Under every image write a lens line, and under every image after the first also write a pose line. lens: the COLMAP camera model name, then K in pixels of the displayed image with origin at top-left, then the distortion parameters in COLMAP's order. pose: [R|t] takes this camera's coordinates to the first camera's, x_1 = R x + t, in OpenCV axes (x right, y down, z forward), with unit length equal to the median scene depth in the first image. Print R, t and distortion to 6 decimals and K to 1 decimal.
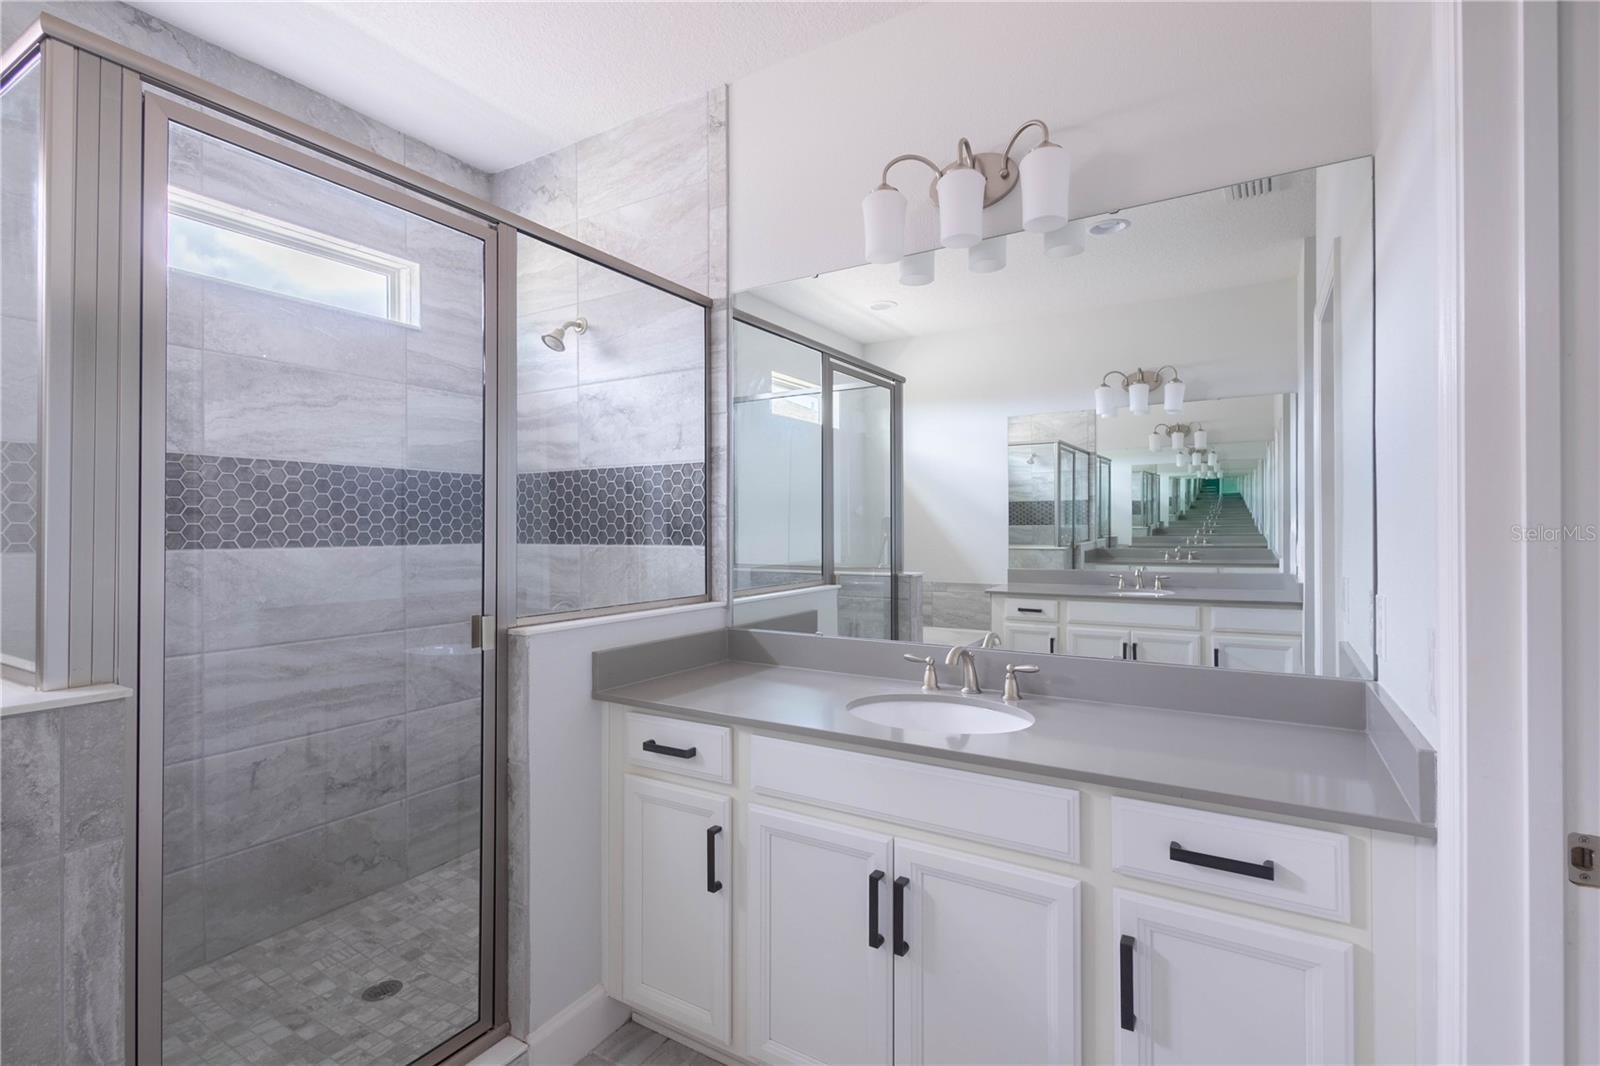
lens RADIAL K [[734.0, 0, 806.4], [0, 734.0, 531.4], [0, 0, 1]] dist [0.007867, -0.003338]
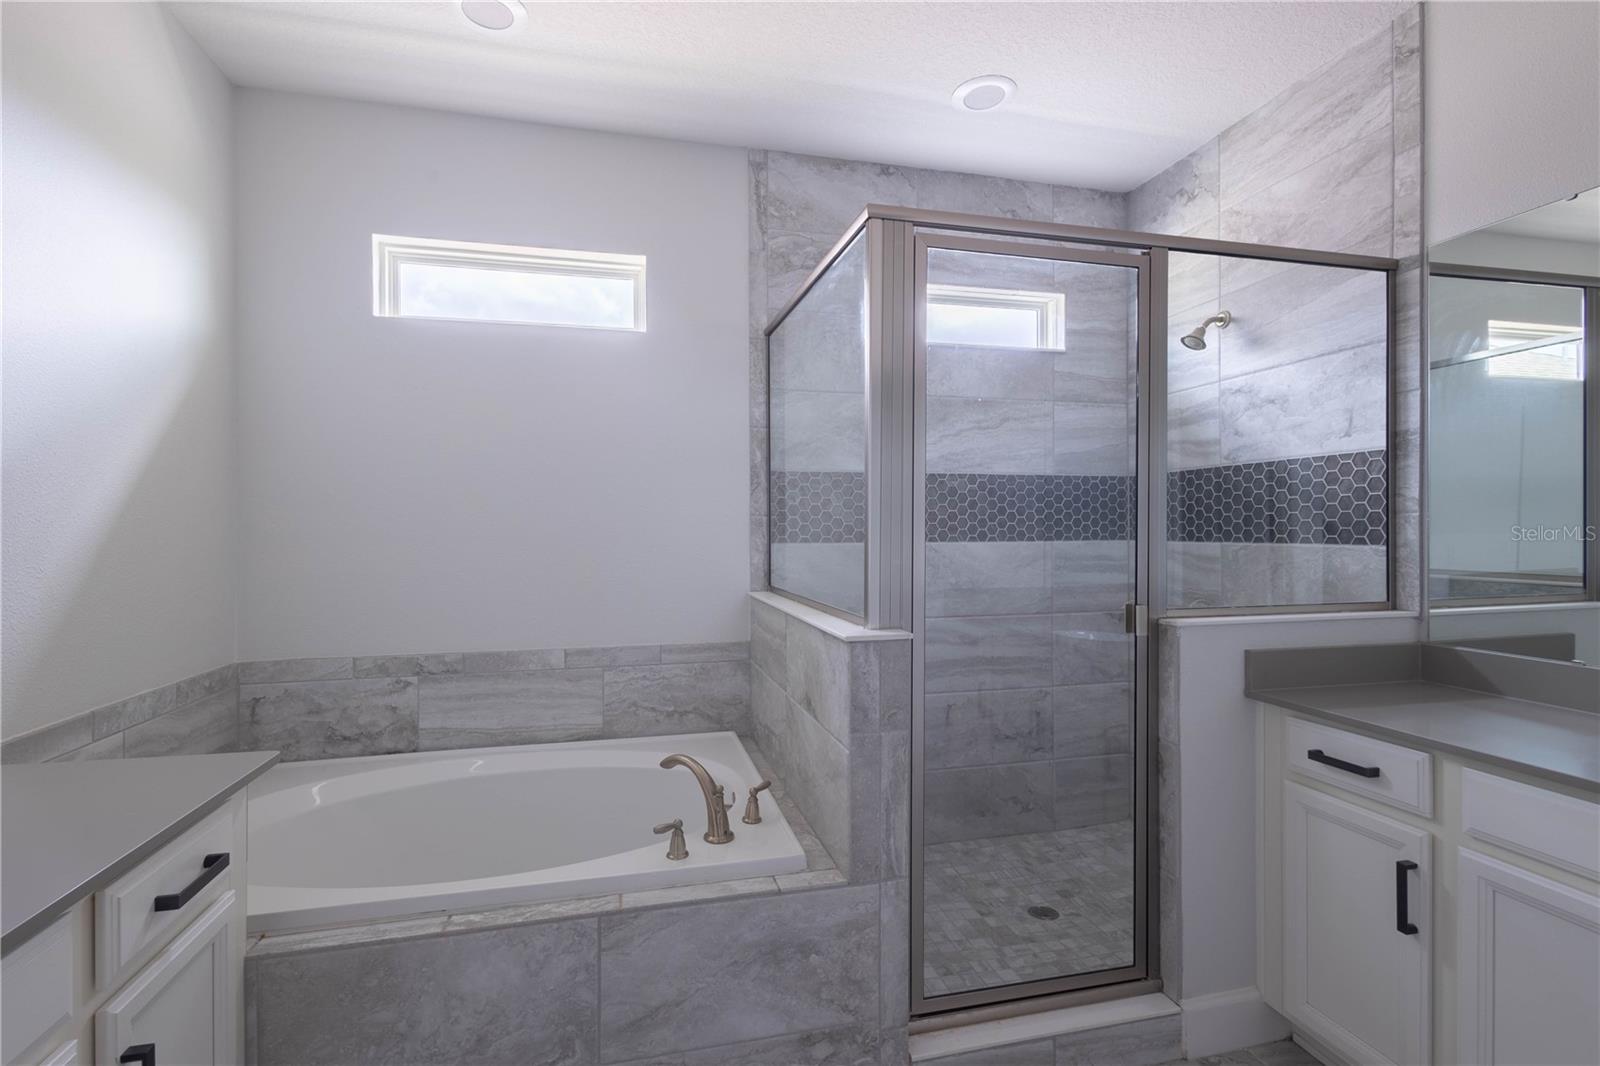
lens RADIAL K [[734.0, 0, 795.1], [0, 734.0, 530.8], [0, 0, 1]] dist [0.007867, -0.003338]
pose [[0.699015, 0.001971, -0.715104, -0.003967], [-0.000081, 0.999996, 0.002677, -0.000180], [0.715107, -0.001813, 0.699013, -0.111173]]
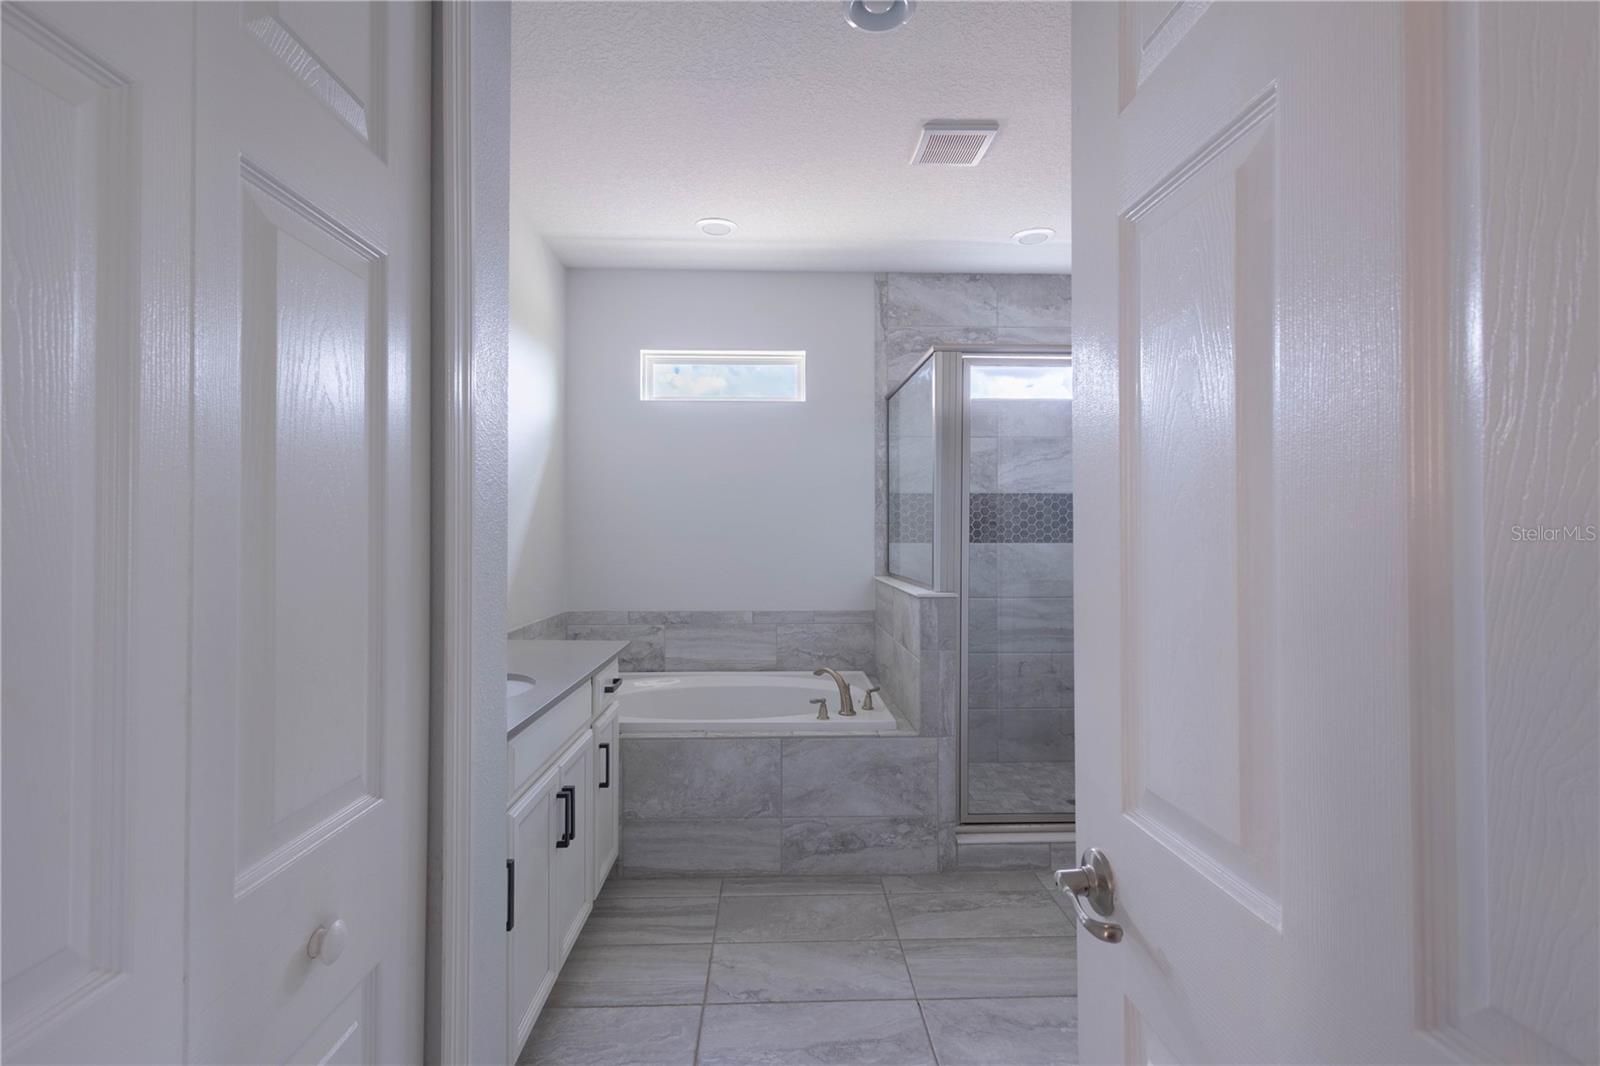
lens RADIAL K [[734.0, 0, 783.2], [0, 734.0, 522.6], [0, 0, 1]] dist [0.007867, -0.003338]
pose [[0.522174, -0.009873, -0.852782, 0.487020], [-0.003434, 0.999901, -0.013679, -0.000137], [0.852832, 0.010071, 0.522088, -0.440029]]
